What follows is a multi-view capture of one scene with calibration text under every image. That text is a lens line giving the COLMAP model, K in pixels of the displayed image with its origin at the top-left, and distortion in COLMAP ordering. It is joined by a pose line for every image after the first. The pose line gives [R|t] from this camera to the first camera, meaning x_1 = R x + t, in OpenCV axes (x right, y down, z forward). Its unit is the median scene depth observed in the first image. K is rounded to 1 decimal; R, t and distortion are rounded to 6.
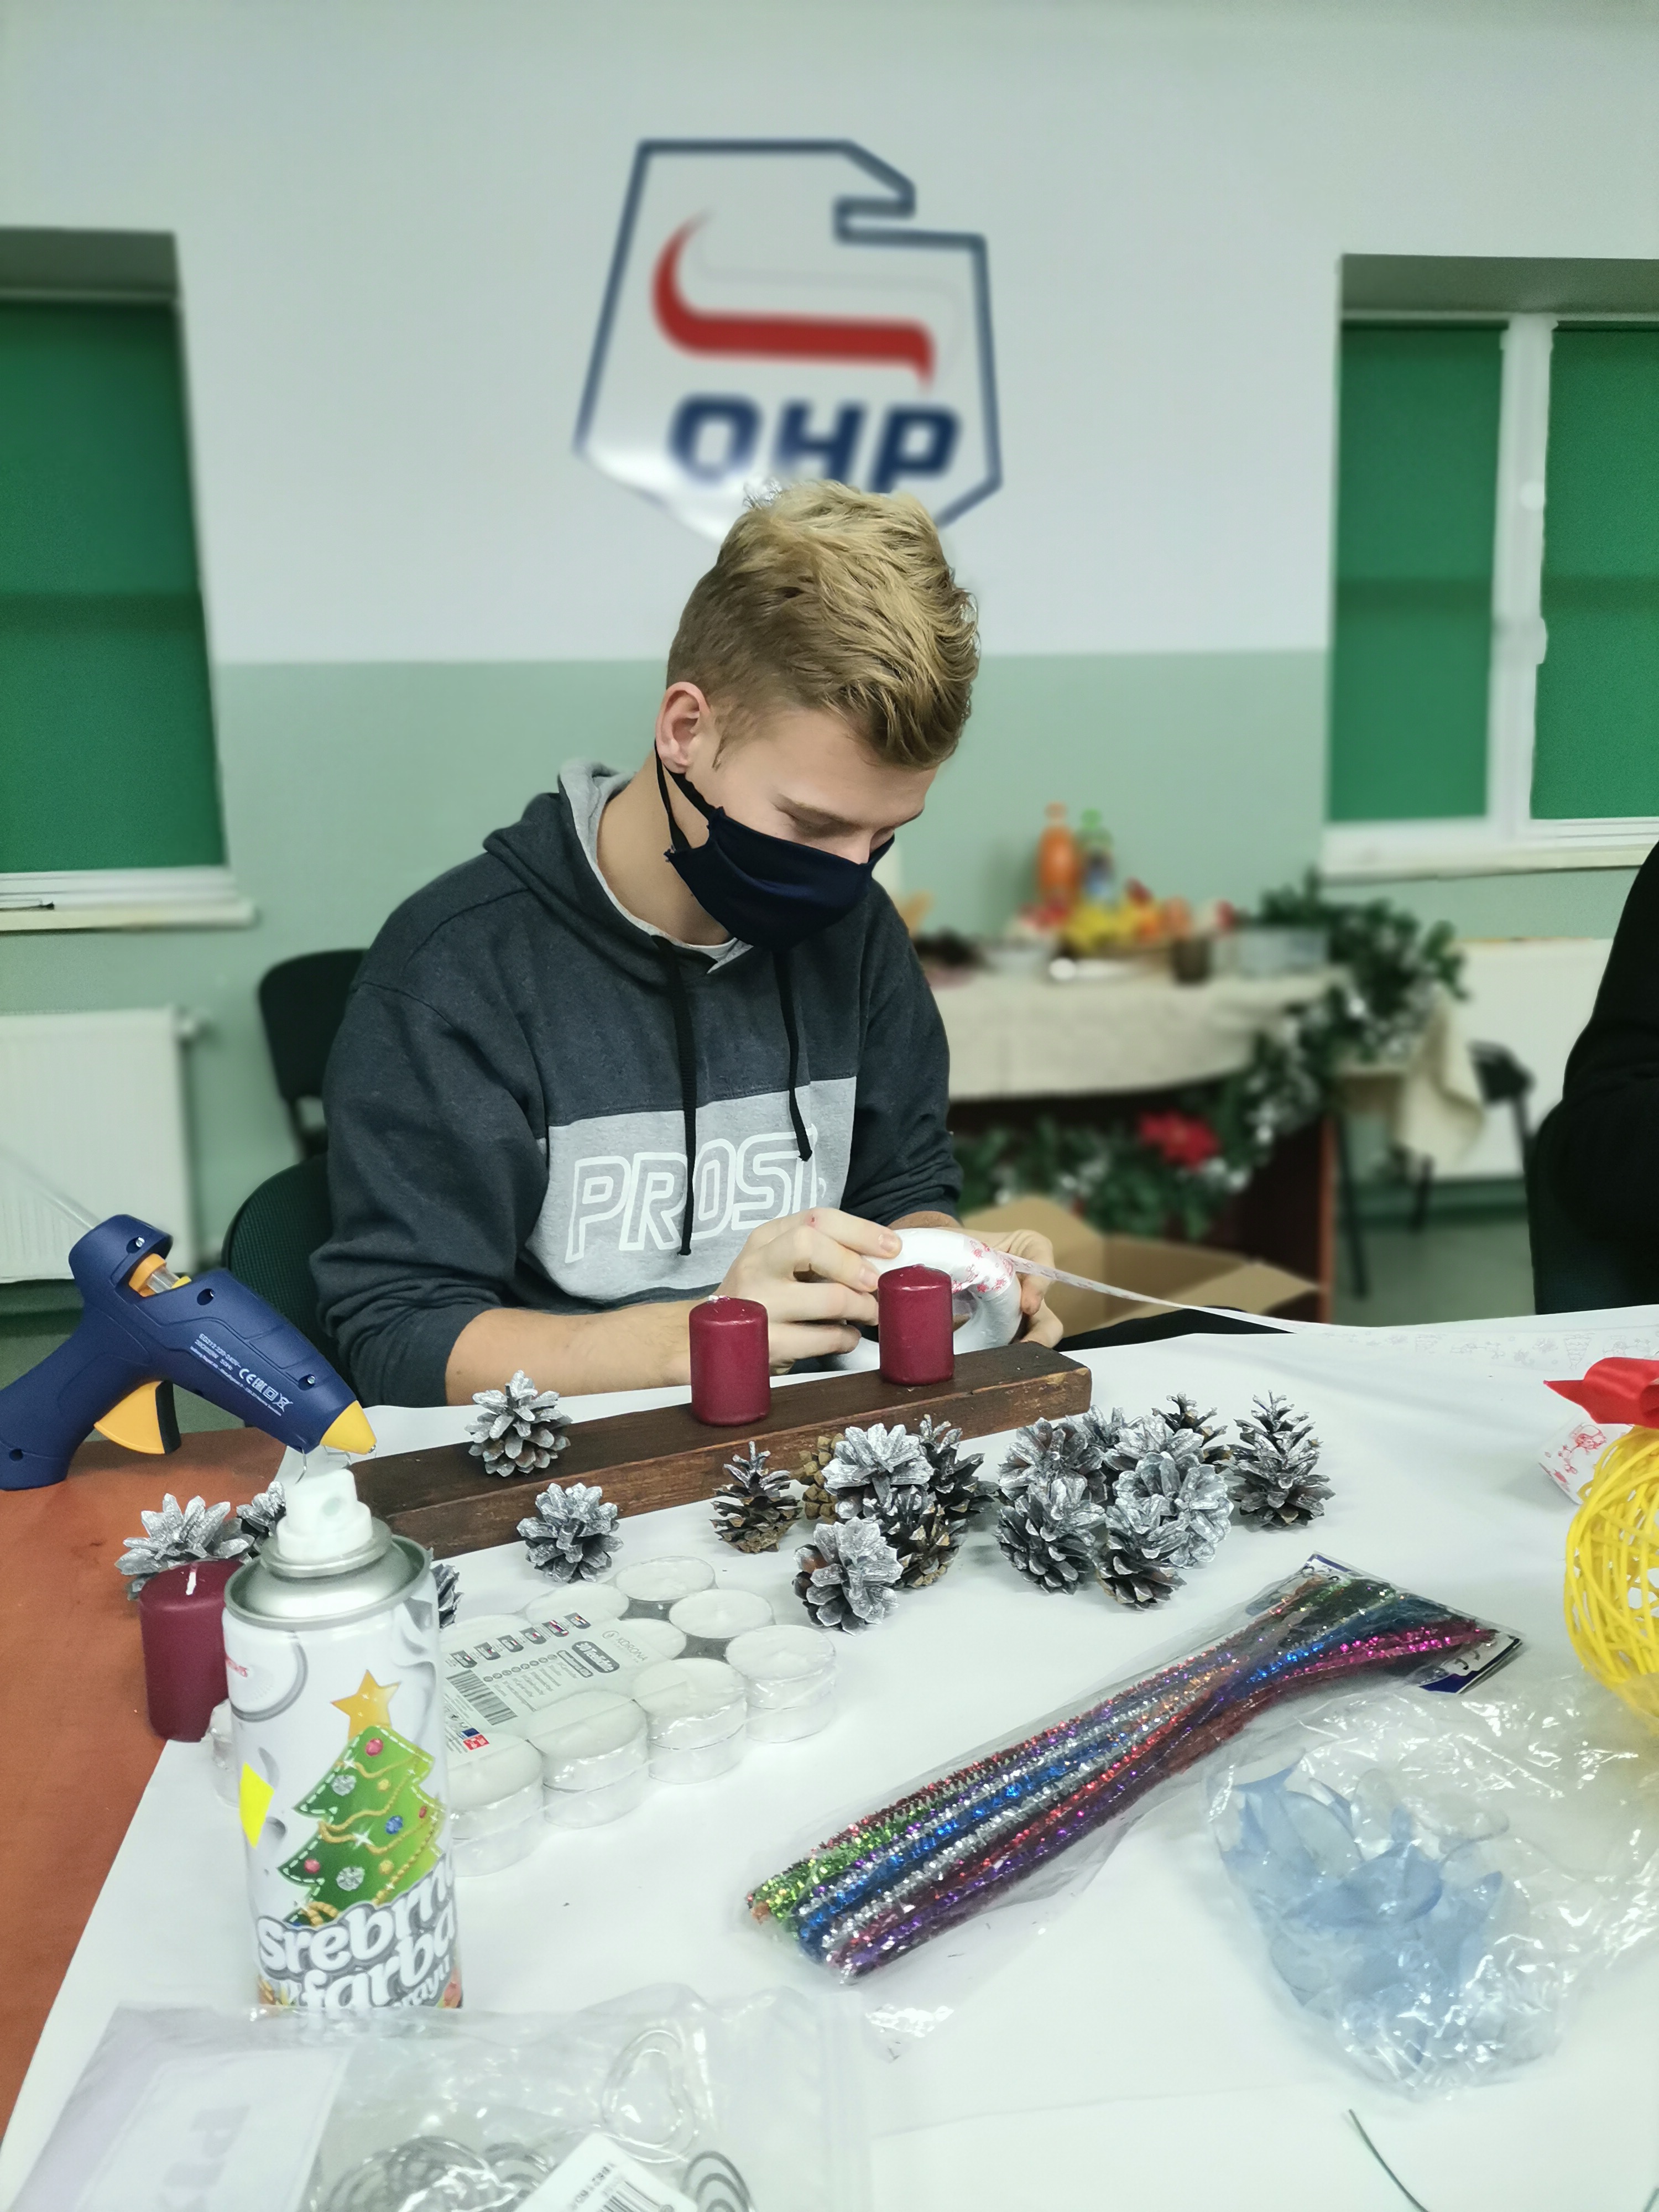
lens RADIAL K [[1654.9, 0, 833.1], [0, 1654.9, 1096.6], [0, 0, 1]] dist [0.052955, -0.046493]
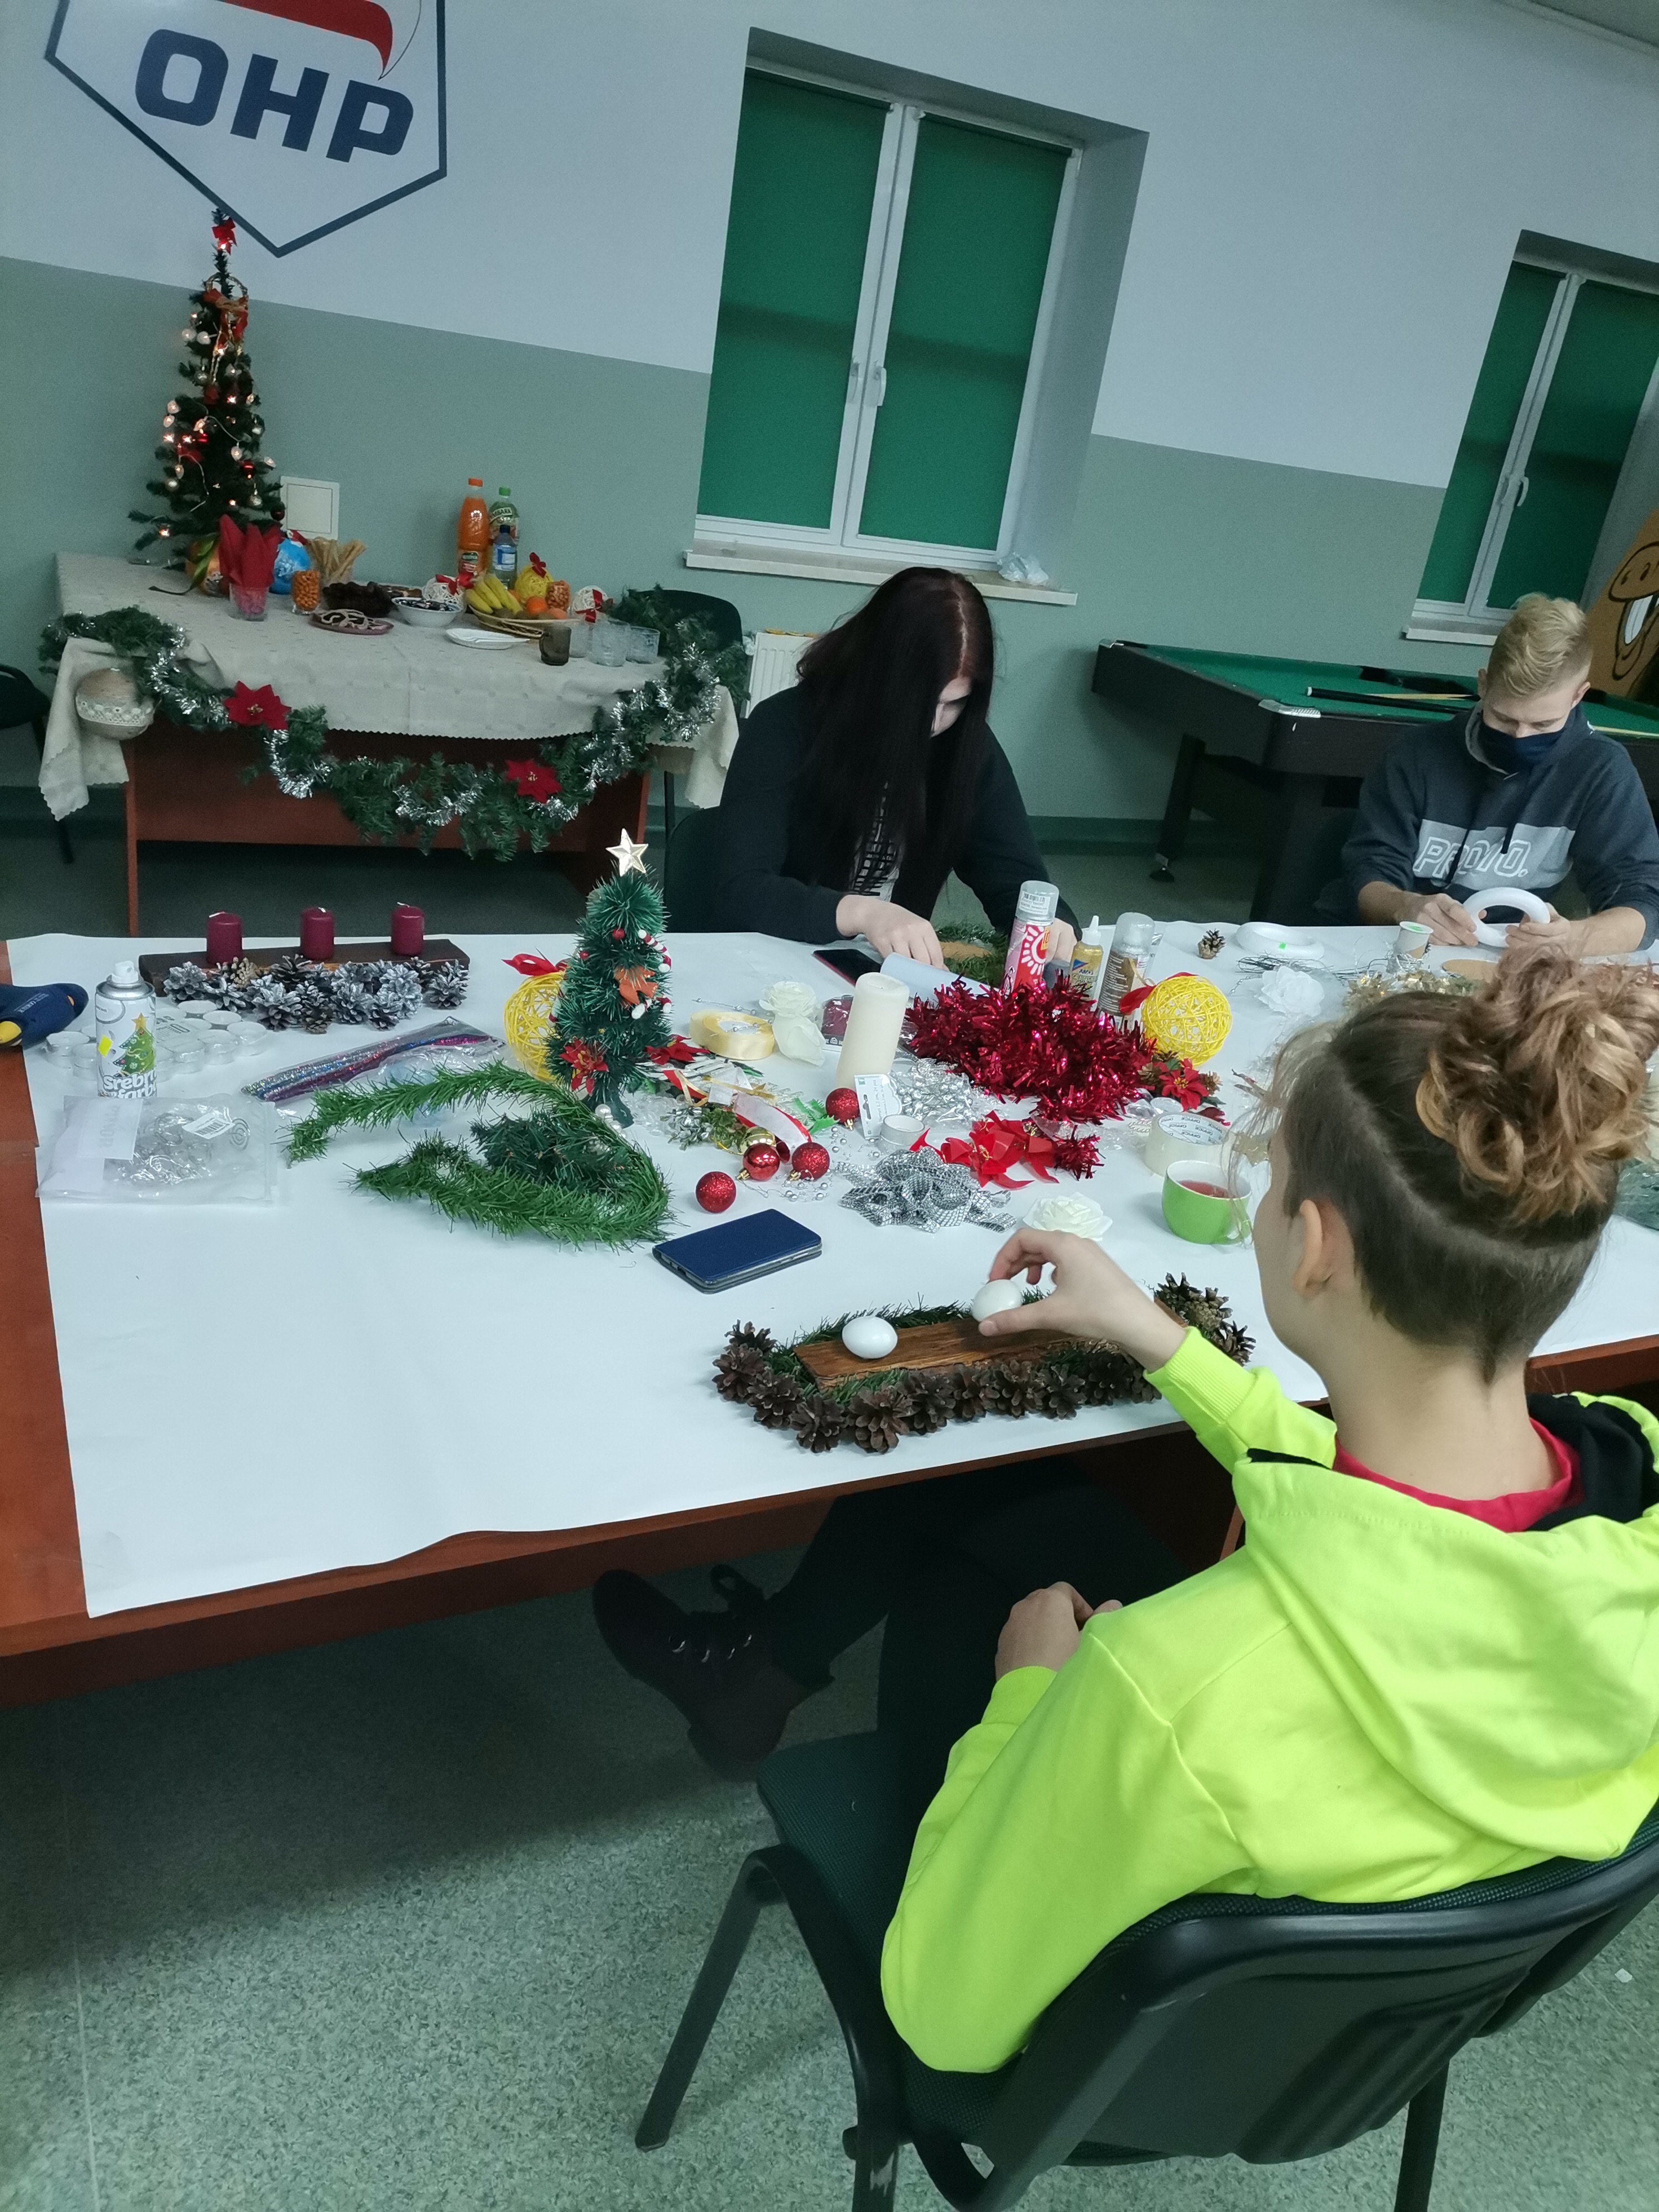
lens RADIAL K [[1654.9, 0, 833.1], [0, 1654.9, 1096.6], [0, 0, 1]] dist [0.052955, -0.046493]
pose [[0.942410, 0.044417, 0.331497, -0.006009], [-0.129295, 0.962470, 0.238610, -0.081108], [-0.308457, -0.267729, 0.912784, -0.417795]]
